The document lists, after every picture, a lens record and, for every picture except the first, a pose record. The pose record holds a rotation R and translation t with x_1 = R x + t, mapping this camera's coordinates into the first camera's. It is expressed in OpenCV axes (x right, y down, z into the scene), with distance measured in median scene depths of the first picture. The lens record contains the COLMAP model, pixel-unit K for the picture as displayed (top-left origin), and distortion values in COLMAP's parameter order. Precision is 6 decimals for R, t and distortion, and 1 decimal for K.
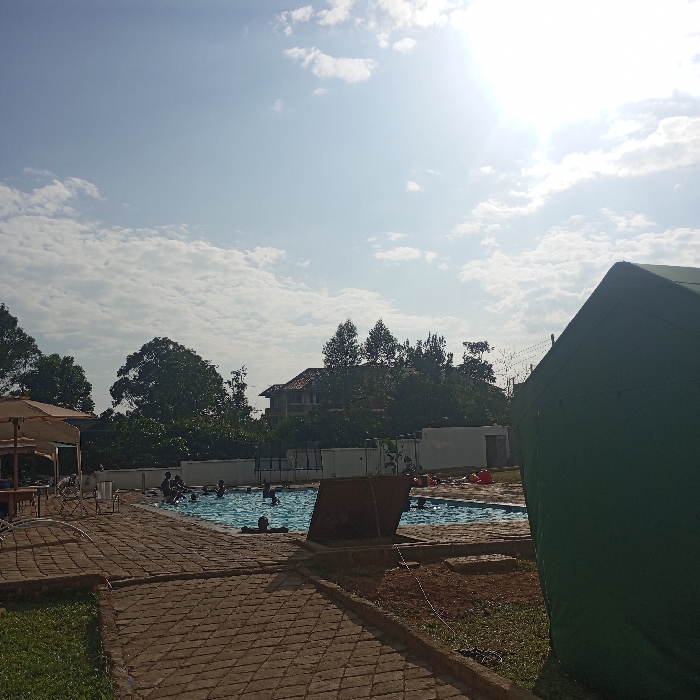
lens RADIAL K [[798.2, 0, 367.2], [0, 798.2, 330.3], [0, 0, 1]] dist [0.053482, -0.014005]
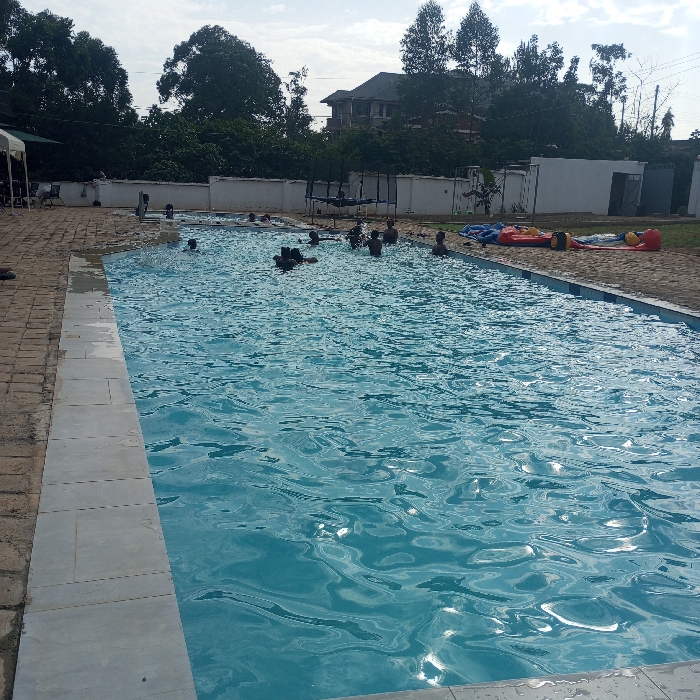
lens RADIAL K [[798.2, 0, 367.2], [0, 798.2, 330.3], [0, 0, 1]] dist [0.053482, -0.014005]
pose [[0.994130, 0.091414, -0.057875, -0.012906], [-0.066514, 0.938264, 0.339465, 0.015364], [0.085334, -0.333623, 0.938837, 0.115360]]
